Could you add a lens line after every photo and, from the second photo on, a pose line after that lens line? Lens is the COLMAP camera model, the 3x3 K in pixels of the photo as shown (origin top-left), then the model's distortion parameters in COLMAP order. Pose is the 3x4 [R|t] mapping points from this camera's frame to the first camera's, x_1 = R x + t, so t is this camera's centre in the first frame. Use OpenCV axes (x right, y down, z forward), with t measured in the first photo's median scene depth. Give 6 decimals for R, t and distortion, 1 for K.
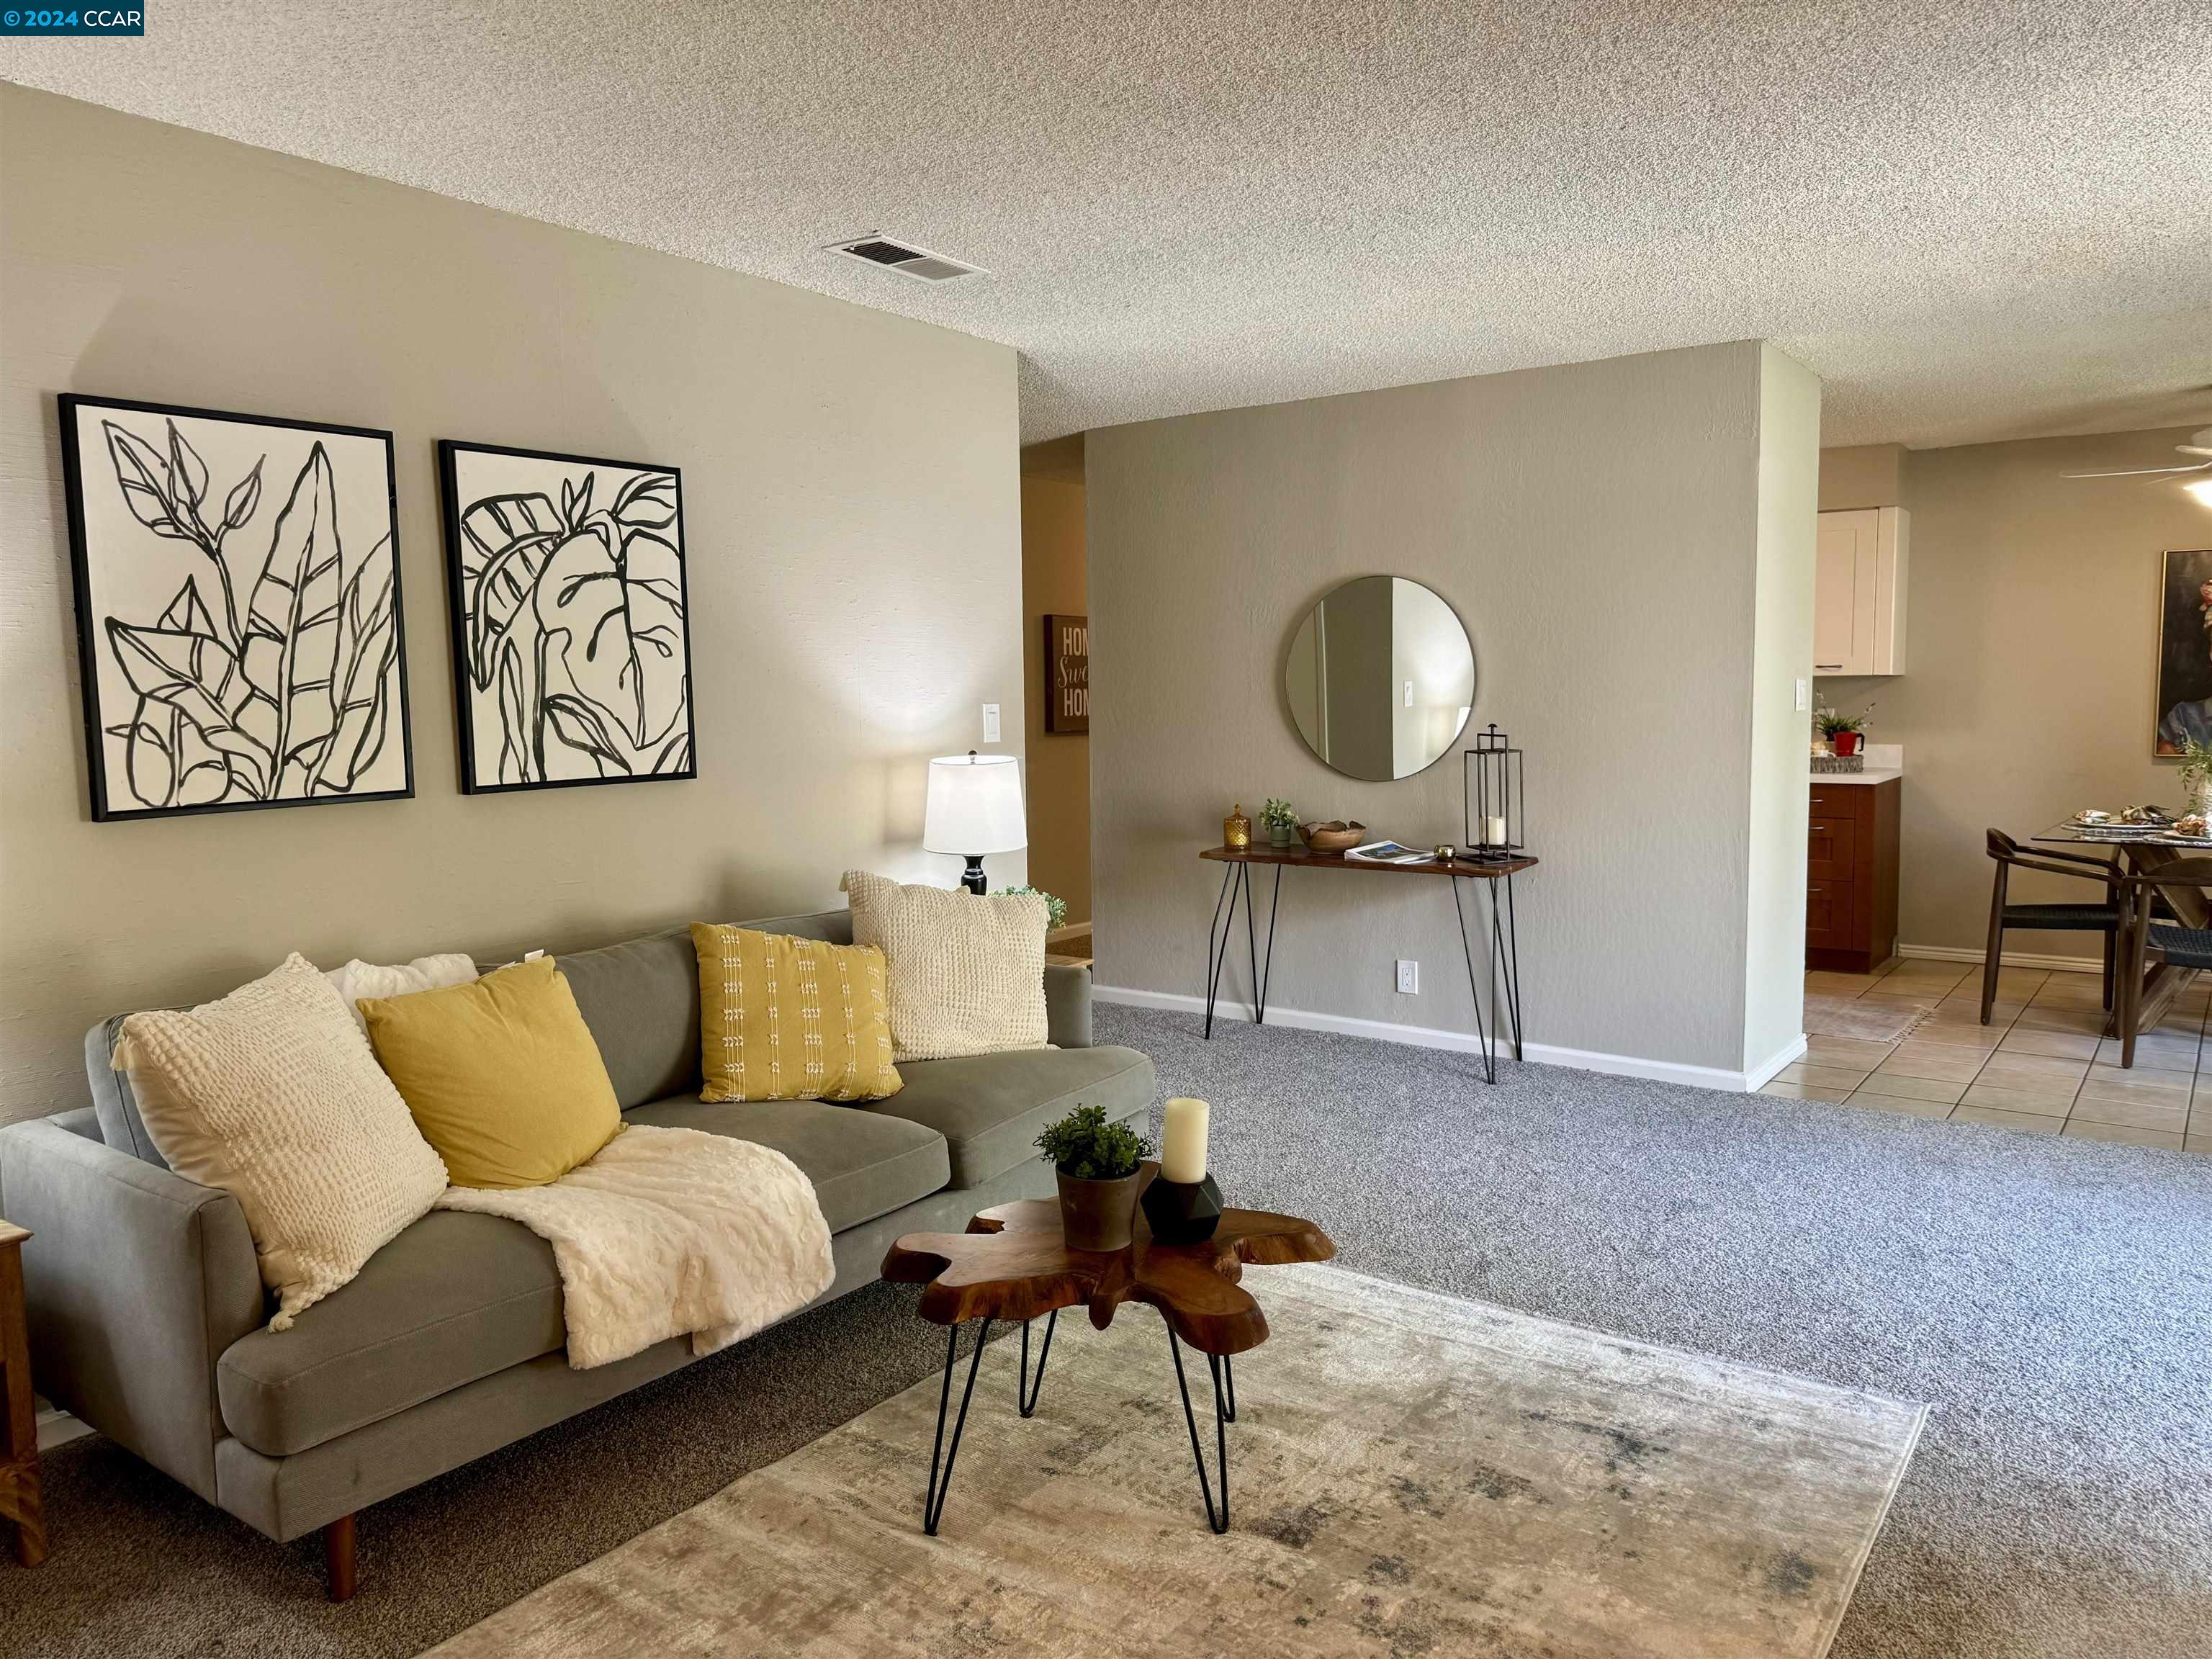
lens RADIAL K [[1546.1, 0, 1105.6], [0, 1546.1, 838.8], [0, 0, 1]] dist [0.059726, -0.080118]
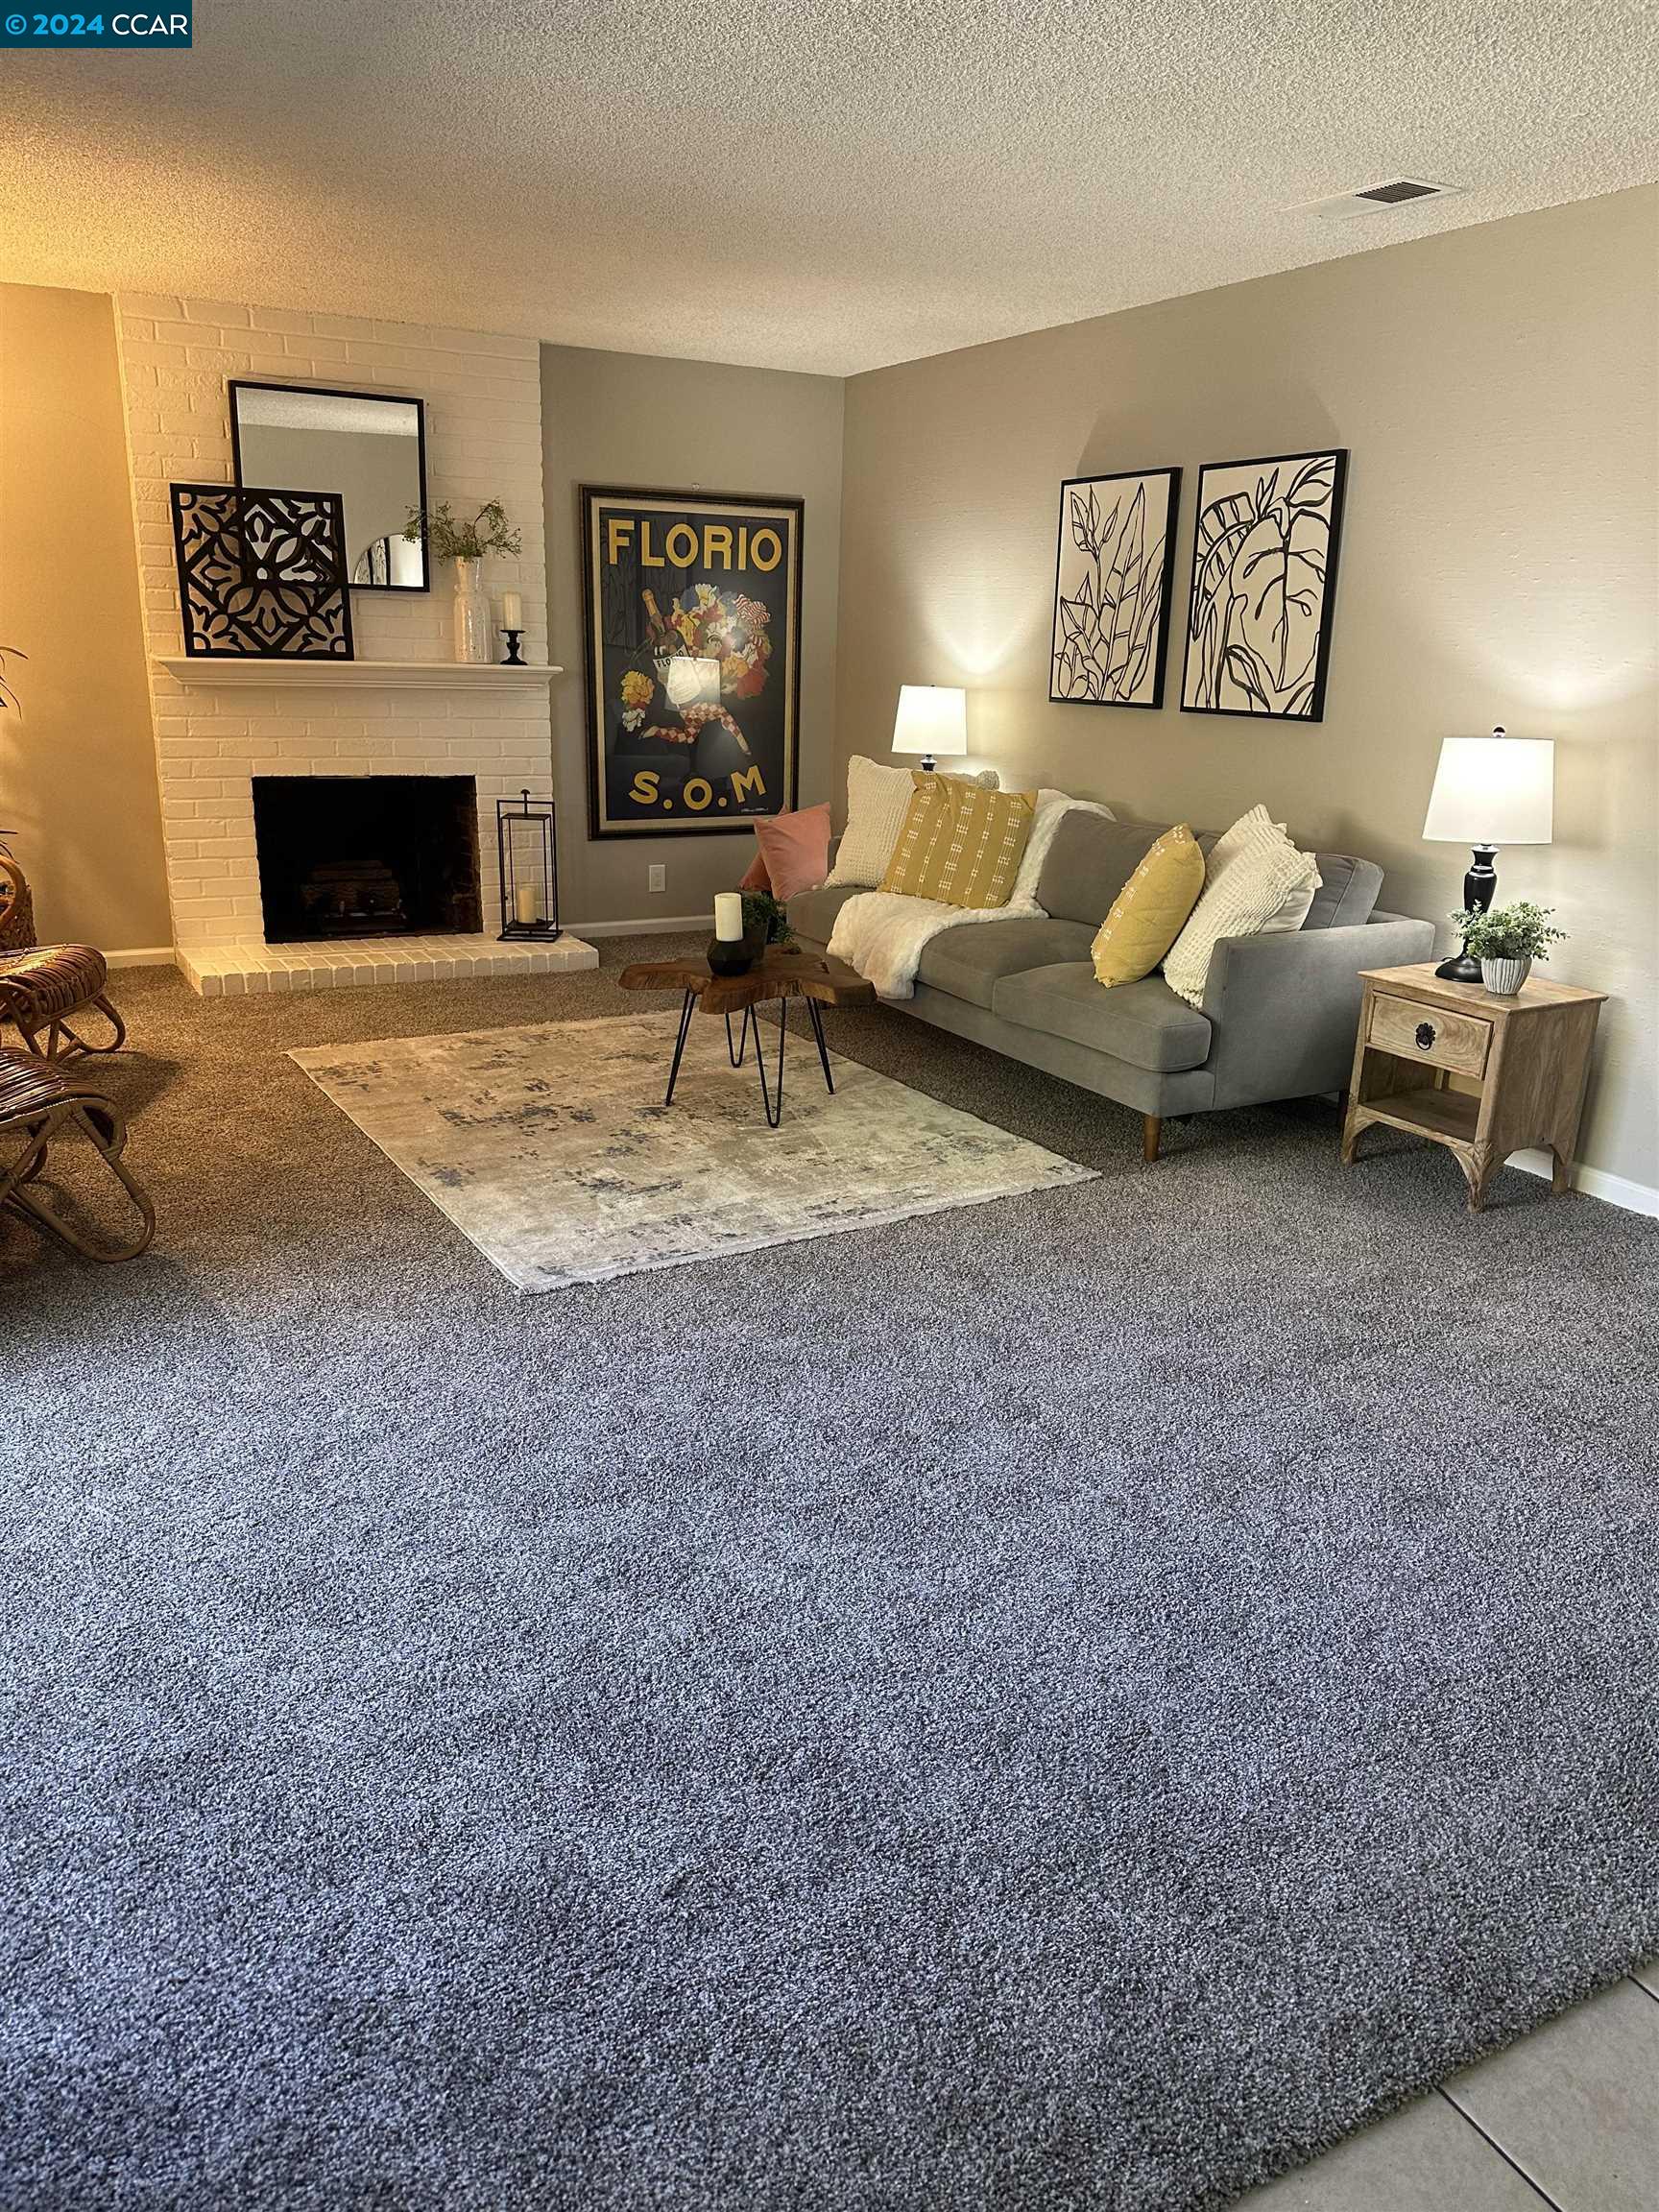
lens RADIAL K [[1530.7, 0, 828.7], [0, 1530.7, 1116.9], [0, 0, 1]] dist [0.037891, -0.069894]
pose [[-0.426425, 0.274925, -0.861730, 1.109686], [-0.112759, 0.929101, 0.352218, -0.145853], [0.897467, 0.247363, -0.365191, 1.297540]]
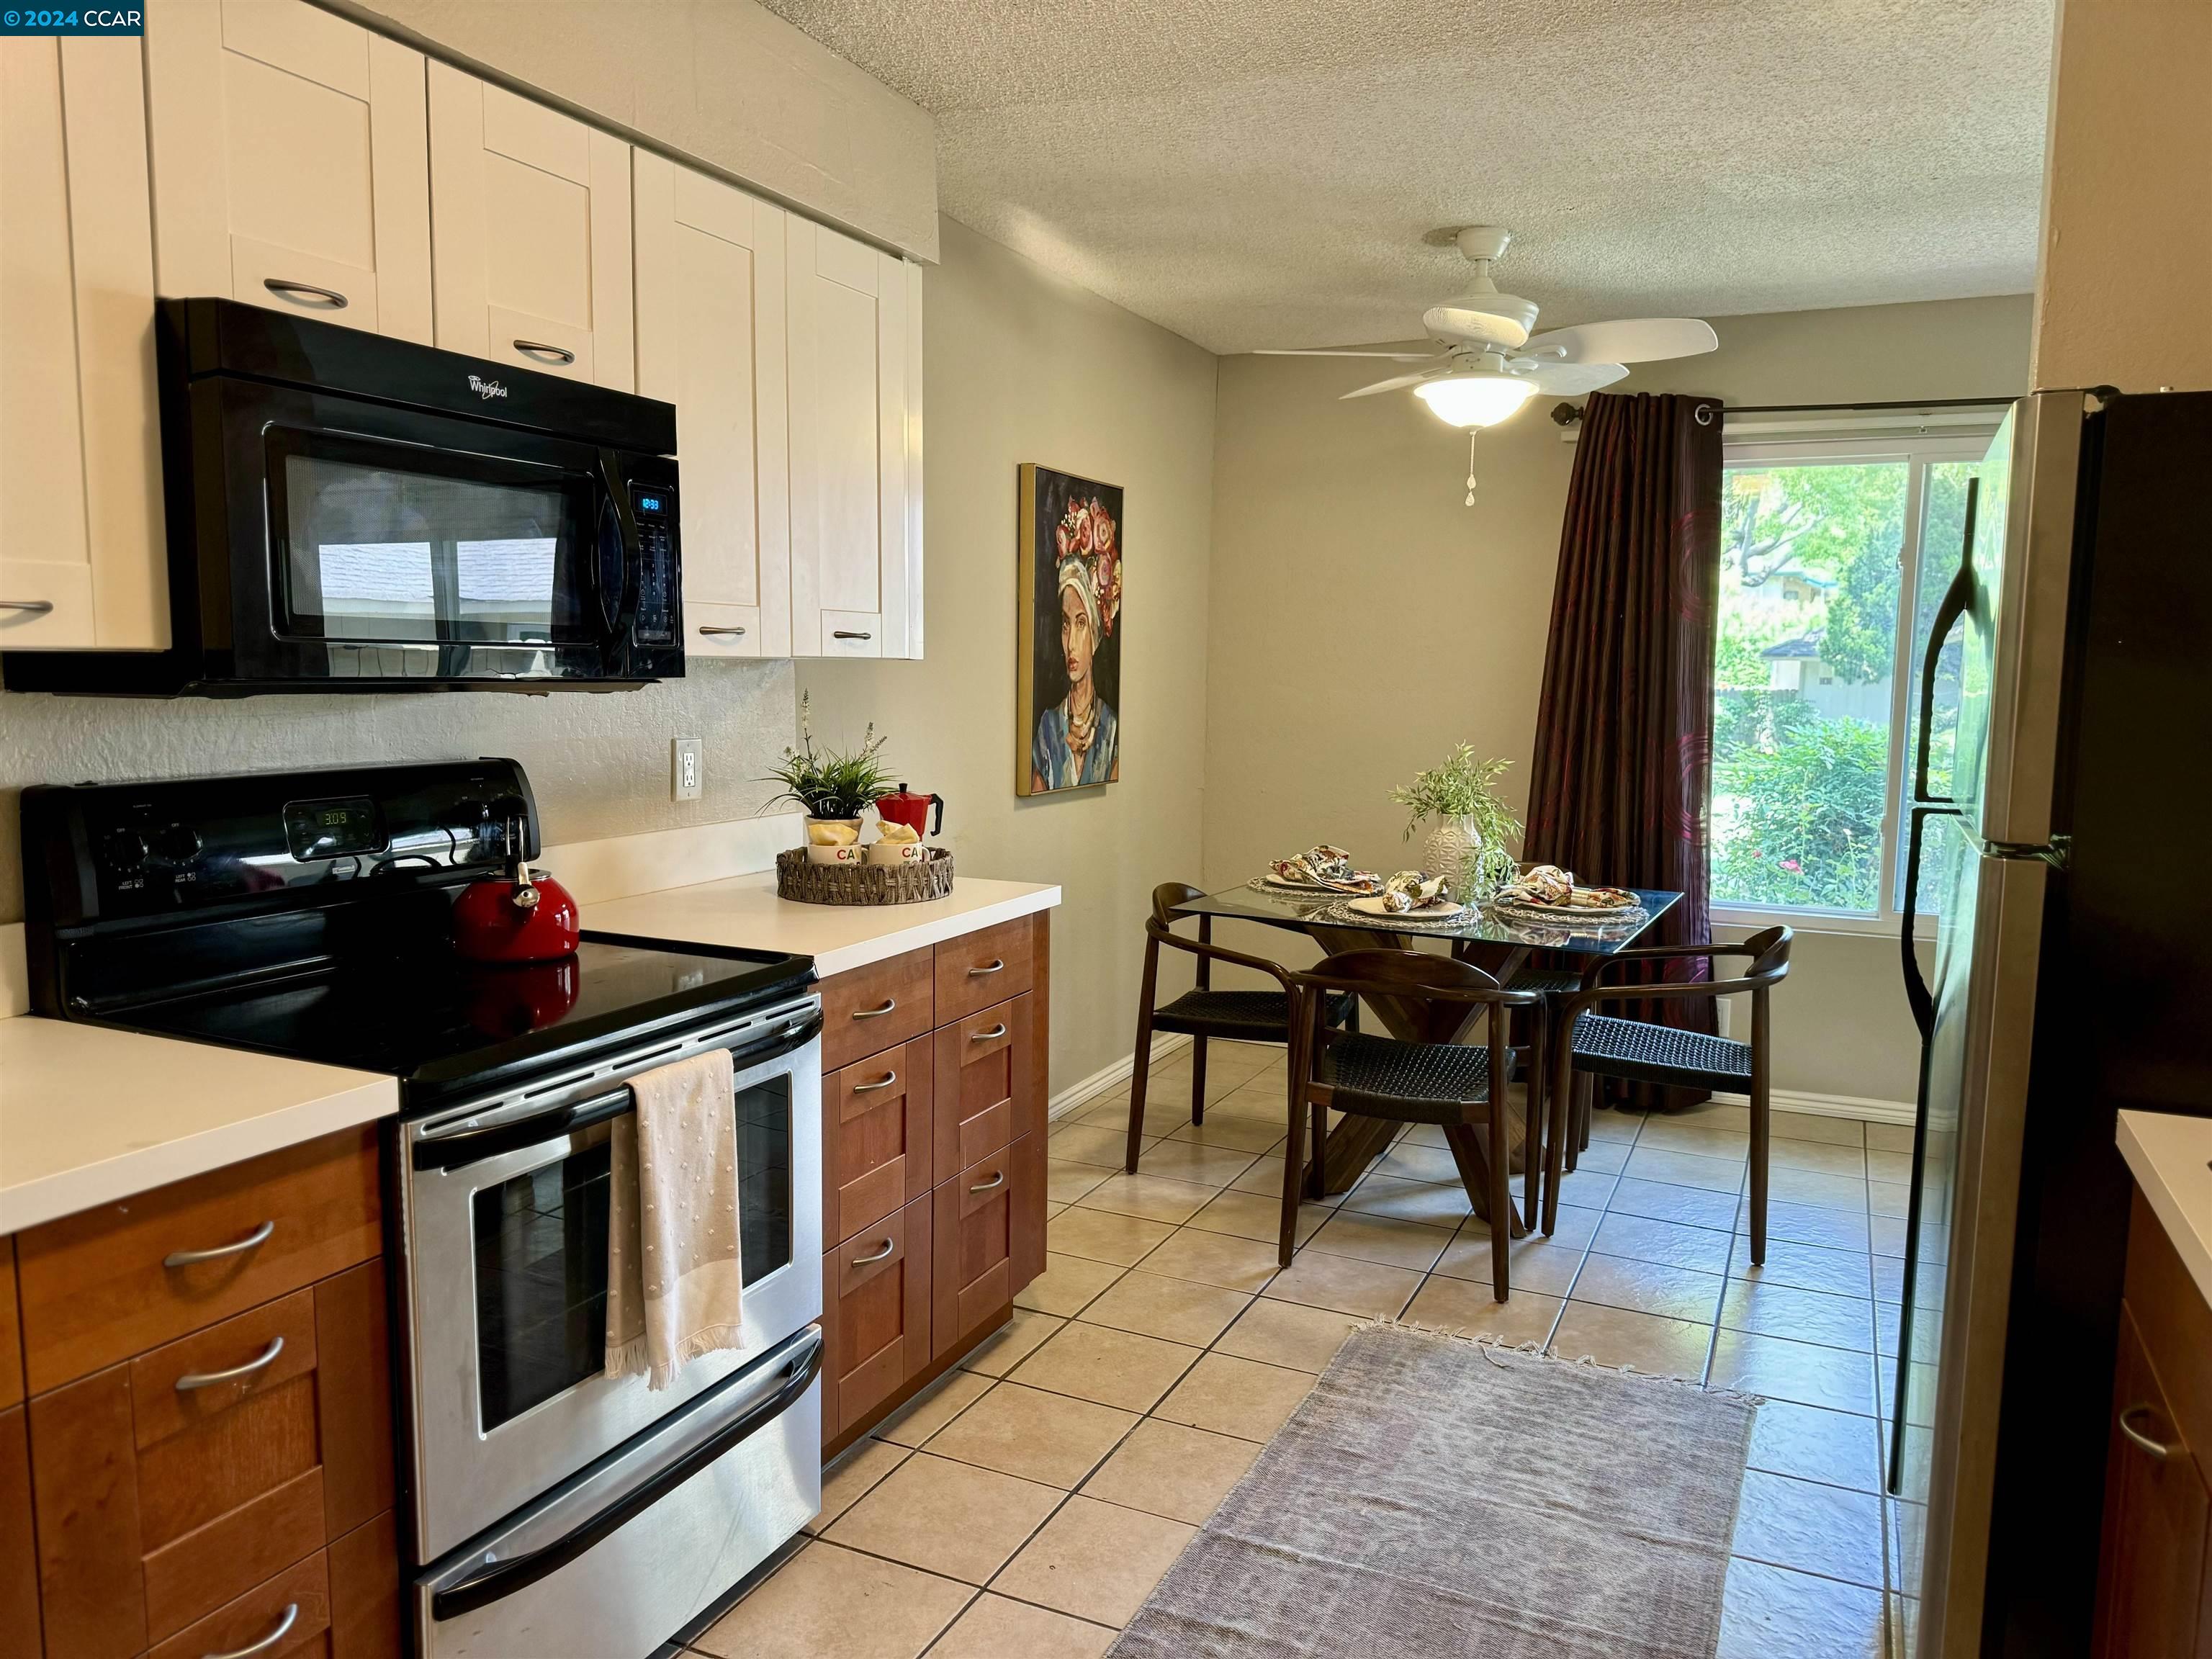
lens RADIAL K [[1546.1, 0, 1097.3], [0, 1546.1, 829.8], [0, 0, 1]] dist [0.059726, -0.080118]
pose [[-0.178350, -0.093712, 0.979494, 0.112511], [0.093468, 0.989340, 0.111673, -0.209601], [-0.979518, 0.111468, -0.167690, 2.129342]]
